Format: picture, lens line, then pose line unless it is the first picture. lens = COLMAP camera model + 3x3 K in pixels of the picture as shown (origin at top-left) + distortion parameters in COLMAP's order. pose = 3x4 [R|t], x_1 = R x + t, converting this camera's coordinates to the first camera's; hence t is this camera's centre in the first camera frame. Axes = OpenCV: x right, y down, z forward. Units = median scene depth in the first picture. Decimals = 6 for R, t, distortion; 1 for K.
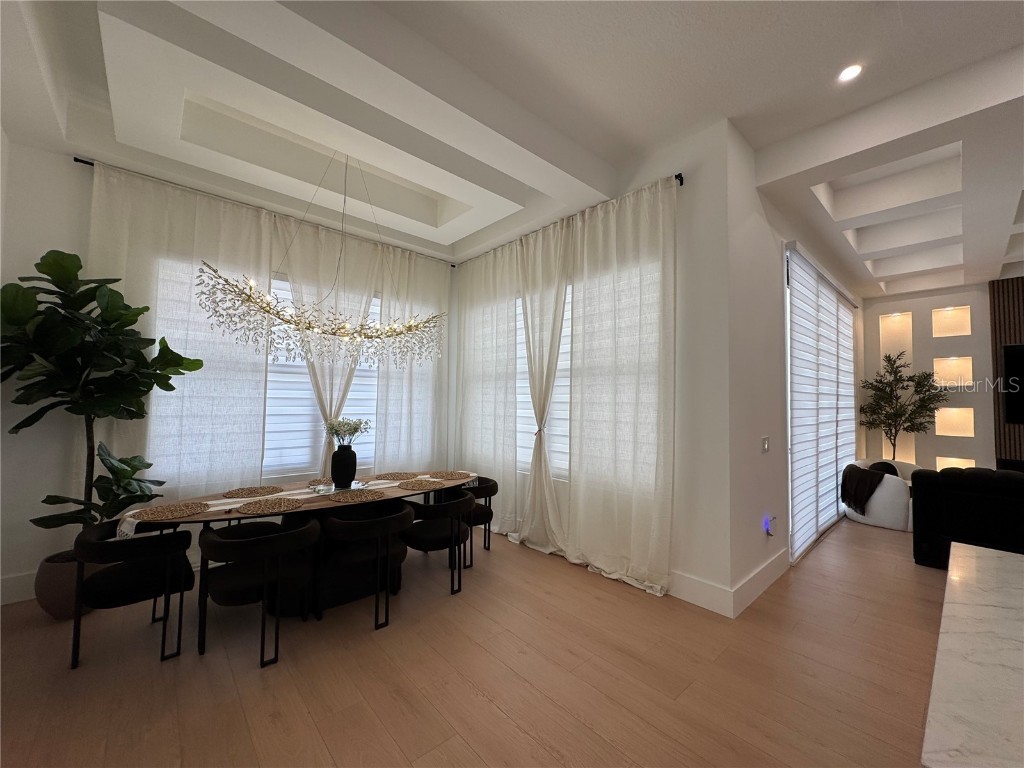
lens RADIAL K [[406.5, 0, 512.7], [0, 406.5, 384.4], [0, 0, 1]] dist [-0.001512, 0.000217]
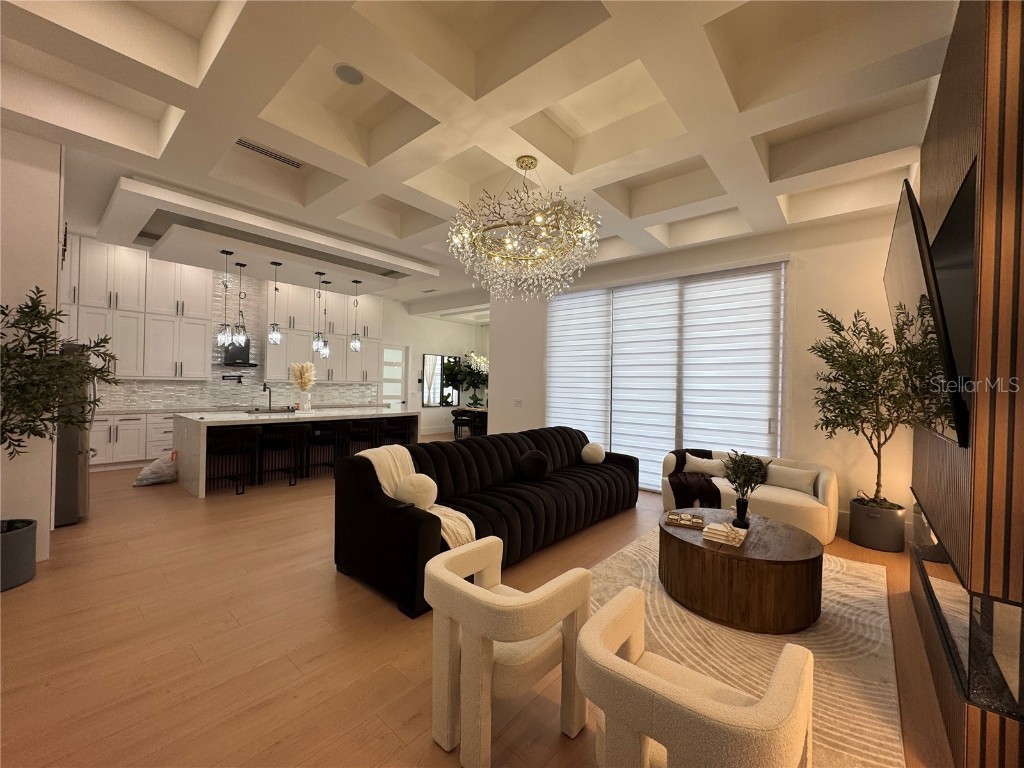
lens RADIAL K [[406.5, 0, 512.7], [0, 406.5, 384.4], [0, 0, 1]] dist [-0.001512, 0.000217]
pose [[0.130932, -0.010666, -0.991334, 1.543875], [0.022209, 0.999723, -0.007823, 0.037865], [0.991143, -0.020993, 0.131133, 0.388154]]
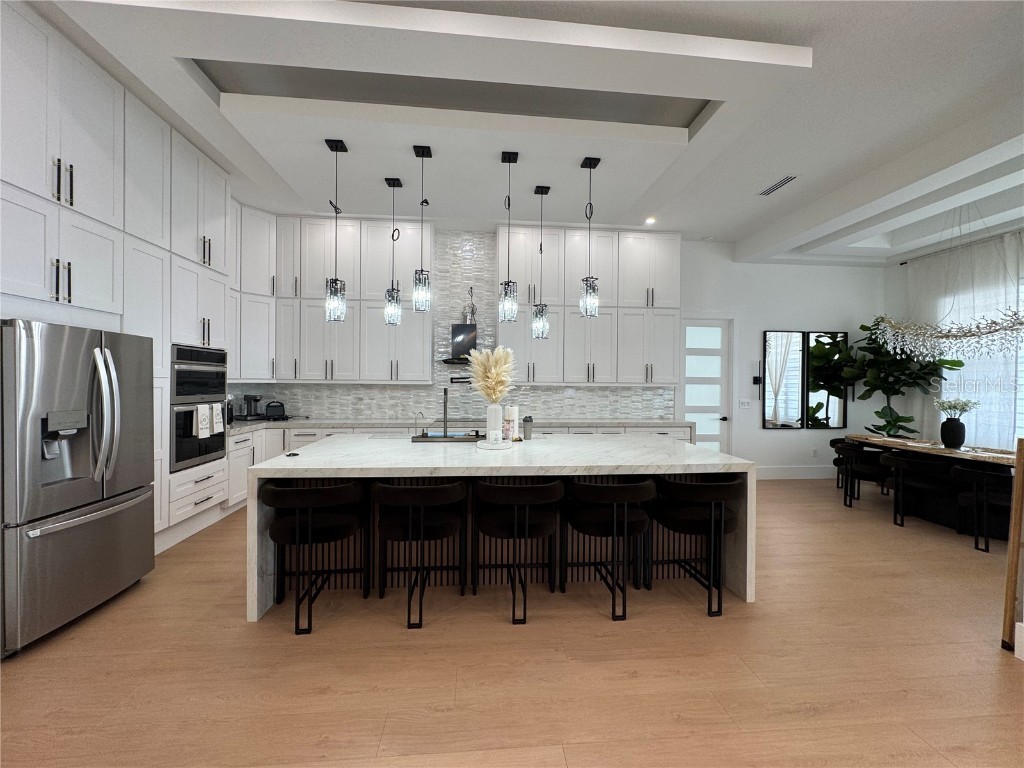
lens RADIAL K [[406.5, 0, 512.7], [0, 406.5, 384.4], [0, 0, 1]] dist [-0.001512, 0.000217]
pose [[-0.598977, -0.010743, -0.800694, 0.819631], [0.018214, 0.999469, -0.027036, 0.024106], [0.800559, -0.030778, -0.598463, 0.329854]]
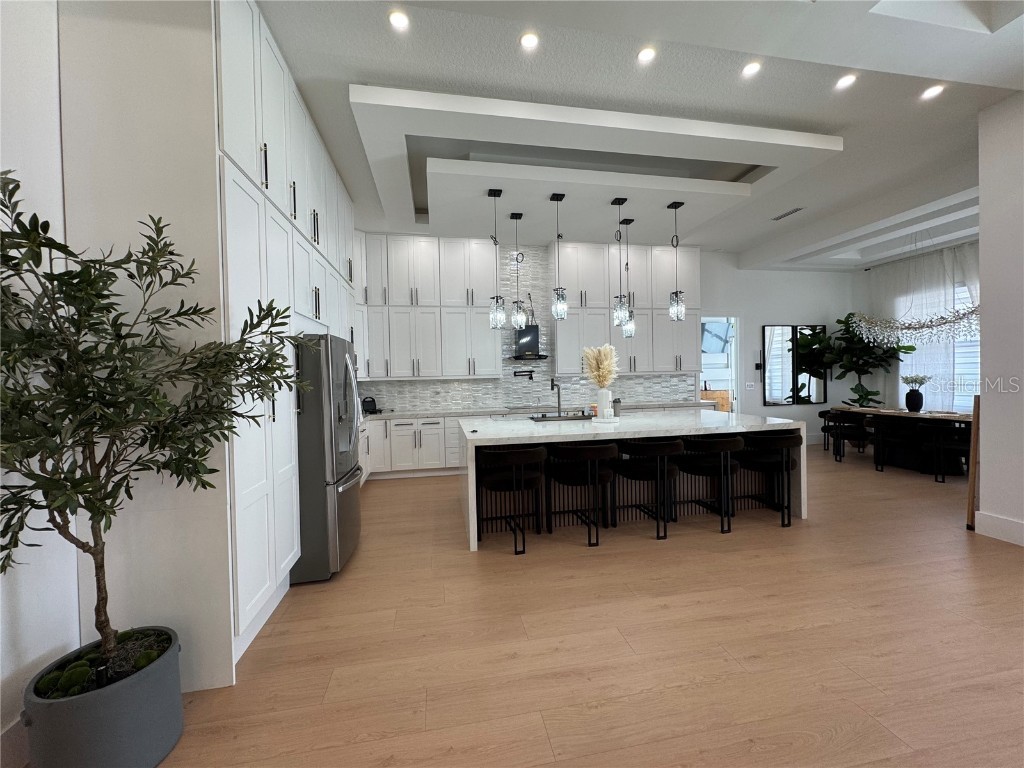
lens RADIAL K [[406.5, 0, 512.7], [0, 406.5, 384.4], [0, 0, 1]] dist [-0.001512, 0.000217]
pose [[-0.522162, 0.017420, -0.852668, 1.089495], [0.053393, 0.998498, -0.012298, 0.027791], [0.851173, -0.051948, -0.522308, 0.216913]]
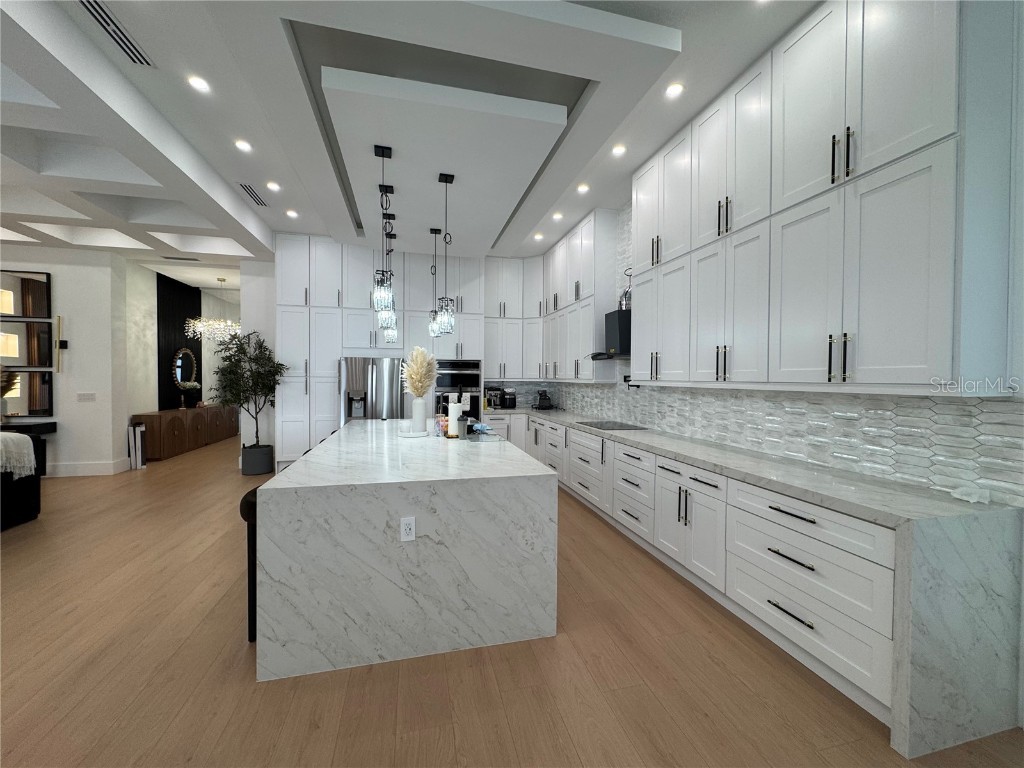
lens RADIAL K [[406.5, 0, 512.7], [0, 406.5, 384.4], [0, 0, 1]] dist [-0.001512, 0.000217]
pose [[-0.882532, -0.026921, 0.469481, -0.033301], [-0.038398, 0.999152, -0.014889, 0.018018], [-0.468682, -0.031167, -0.882817, 0.463972]]
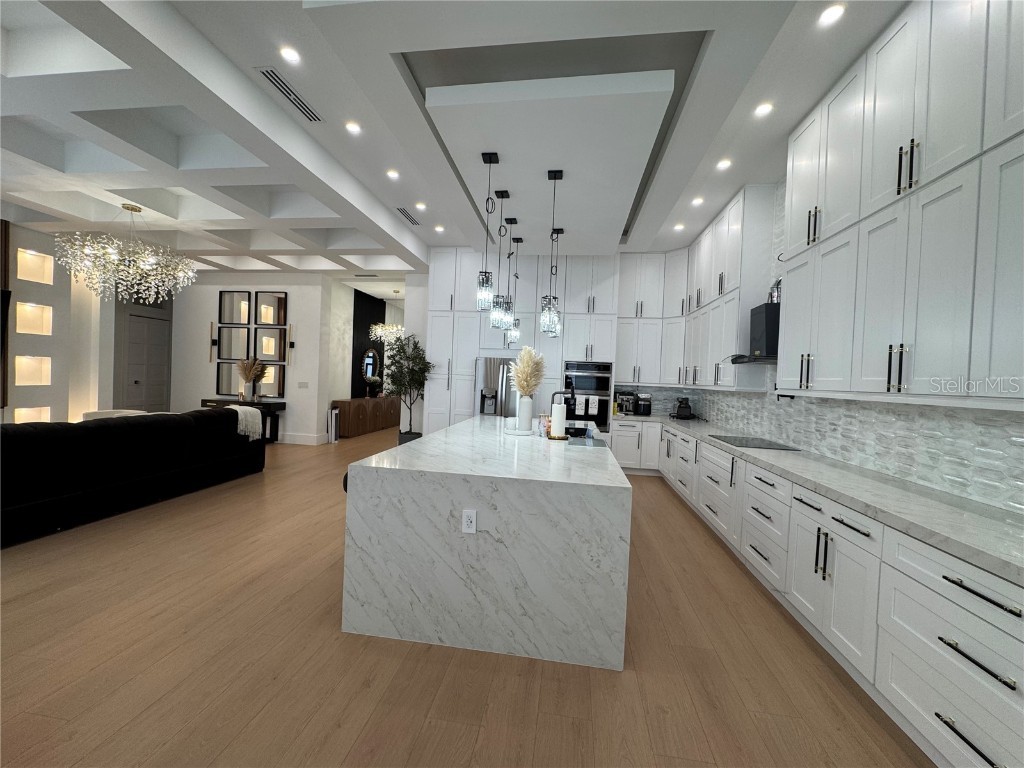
lens RADIAL K [[406.5, 0, 512.7], [0, 406.5, 384.4], [0, 0, 1]] dist [-0.001512, 0.000217]
pose [[-0.639232, -0.052662, 0.767208, -0.083745], [-0.084034, 0.996462, -0.001618, 0.018638], [-0.764409, -0.065505, -0.641396, 0.400692]]
